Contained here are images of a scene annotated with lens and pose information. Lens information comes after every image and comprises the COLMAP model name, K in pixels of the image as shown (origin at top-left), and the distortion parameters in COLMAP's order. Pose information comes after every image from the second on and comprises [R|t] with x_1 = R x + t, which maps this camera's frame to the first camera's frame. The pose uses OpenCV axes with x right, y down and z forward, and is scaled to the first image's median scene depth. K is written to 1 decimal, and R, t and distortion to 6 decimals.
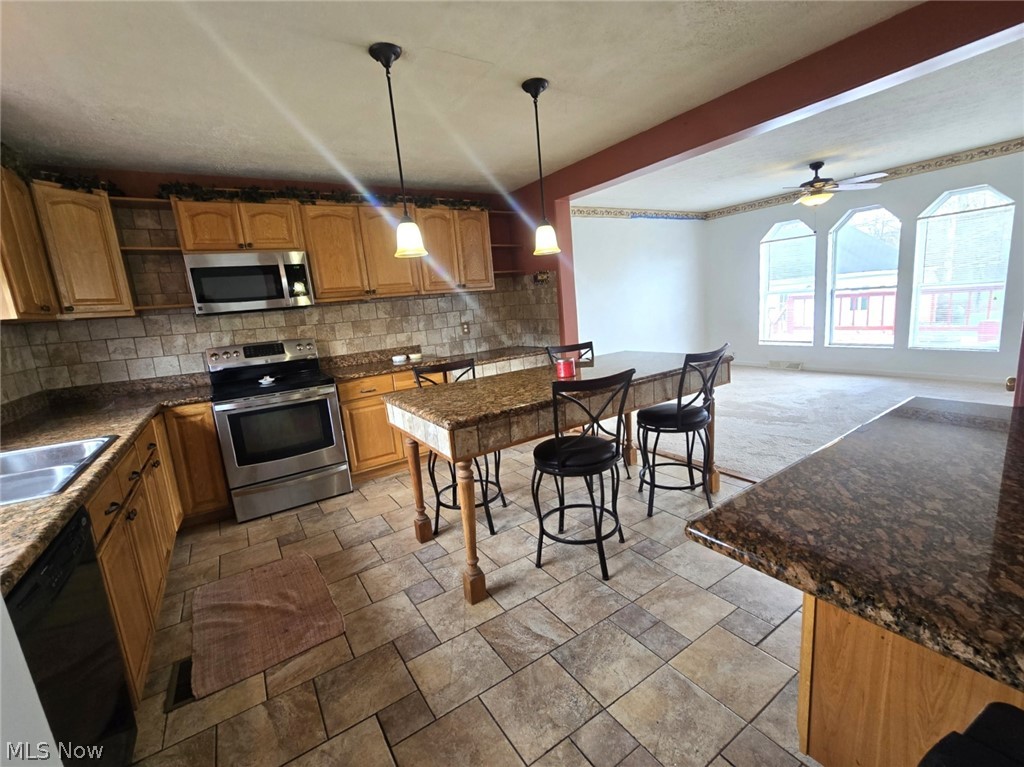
lens RADIAL K [[447.9, 0, 518.9], [0, 447.9, 379.4], [0, 0, 1]] dist [-0.004595, -0.000481]
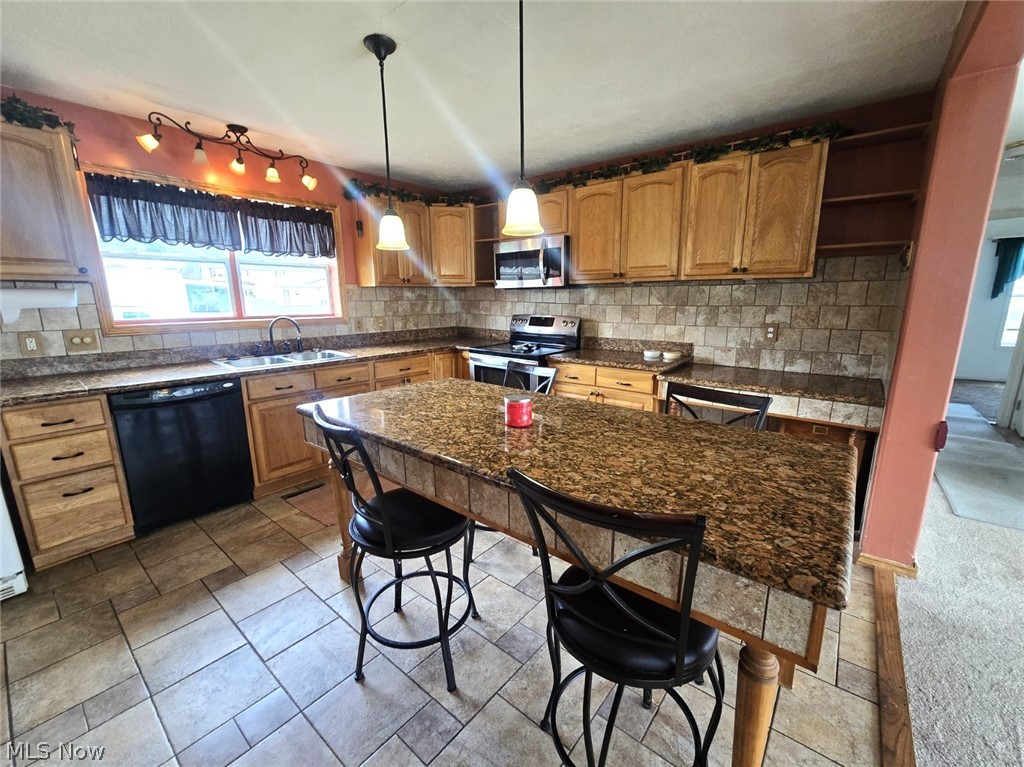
lens RADIAL K [[421.7, 0, 519.6], [0, 421.7, 384.4], [0, 0, 1]] dist [-0.006007, 0.001625]
pose [[0.312338, 0.274706, -0.909385, 0.411291], [-0.184445, 0.956596, 0.225617, -0.127496], [0.931893, 0.097263, 0.349449, 0.488169]]
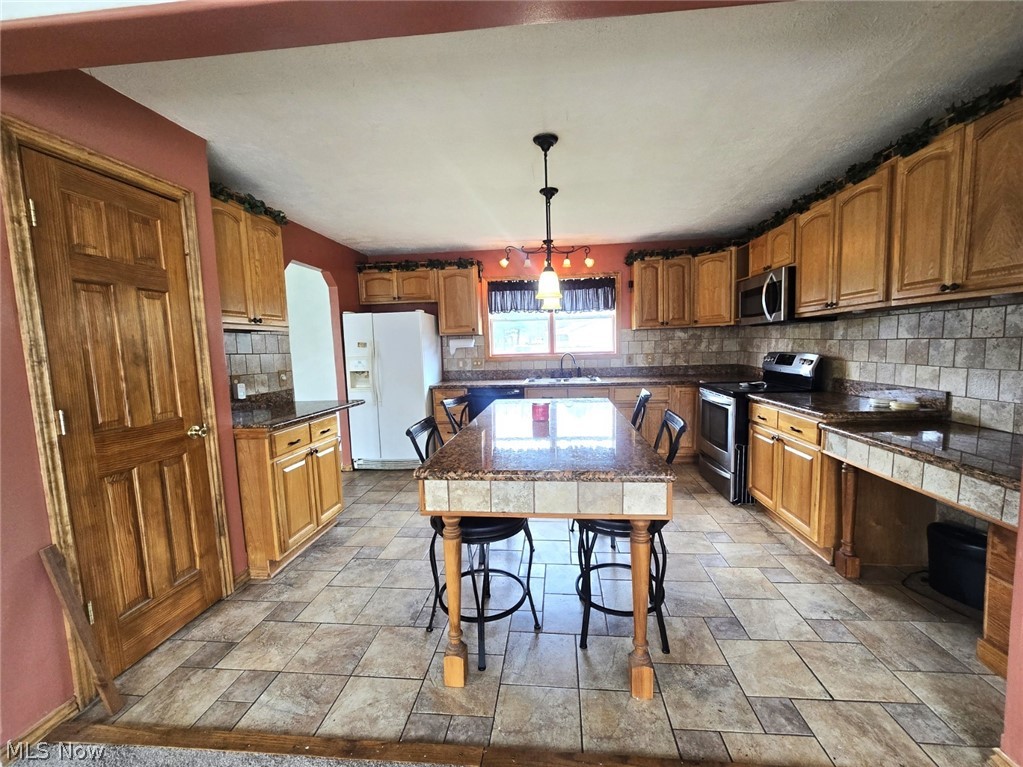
lens RADIAL K [[421.3, 0, 518.3], [0, 421.3, 386.5], [0, 0, 1]] dist [-0.006007, 0.001625]
pose [[-0.614726, 0.180385, -0.767837, 0.535438], [-0.051494, 0.962242, 0.267282, -0.207856], [0.787058, 0.203844, -0.582226, 0.941028]]
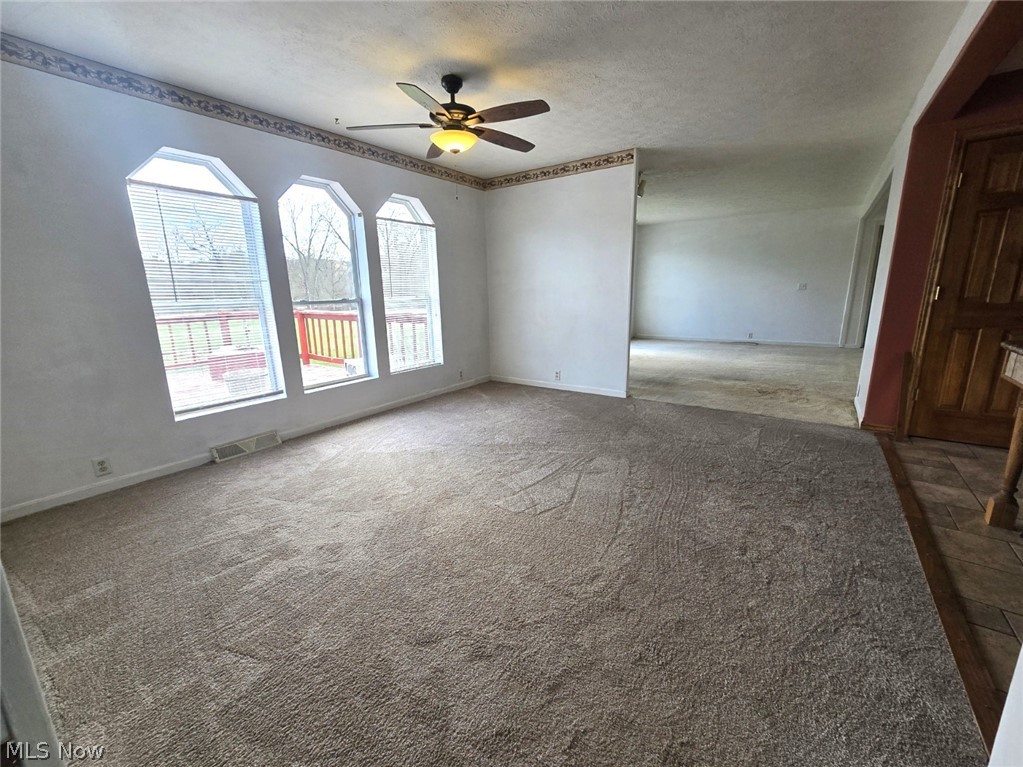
lens RADIAL K [[421.3, 0, 508.1], [0, 421.3, 391.2], [0, 0, 1]] dist [-0.006007, 0.001625]
pose [[-0.352424, -0.122245, 0.927822, 0.068076], [0.213794, 0.954697, 0.206993, -0.203381], [-0.911093, 0.271312, -0.310323, 1.362176]]
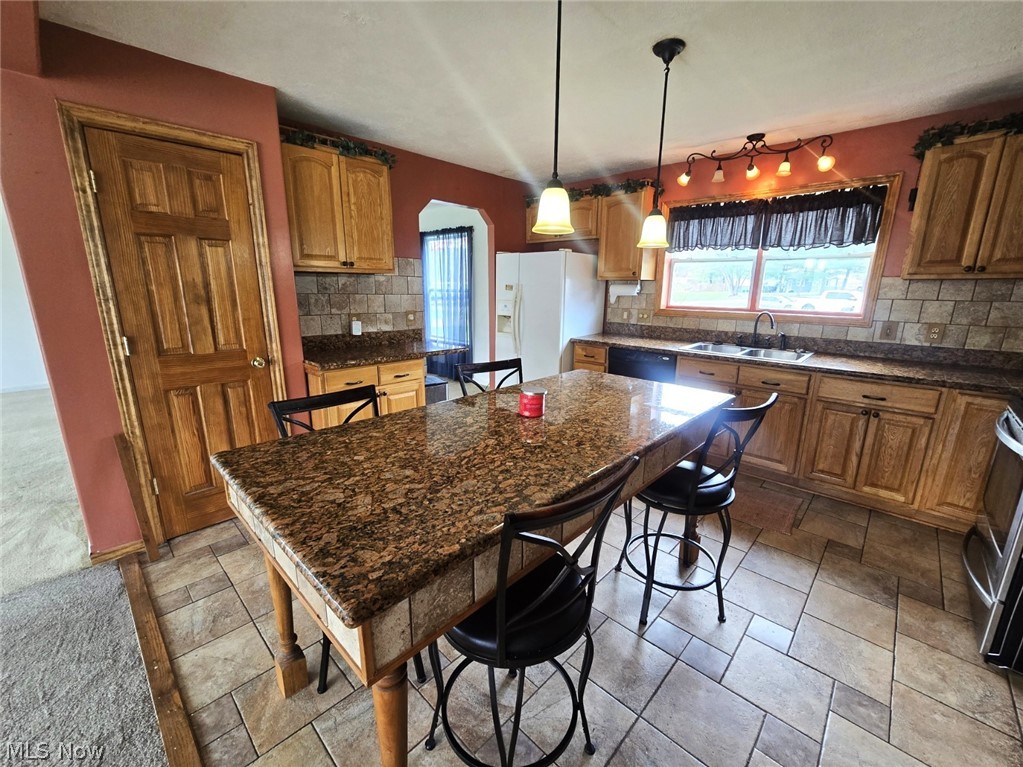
lens RADIAL K [[421.3, 0, 514.2], [0, 421.3, 384.6], [0, 0, 1]] dist [-0.006007, 0.001625]
pose [[-0.969010, 0.128935, -0.210704, 0.166385], [0.033670, 0.913952, 0.404424, -0.200082], [0.244718, 0.384796, -0.889969, 0.983217]]
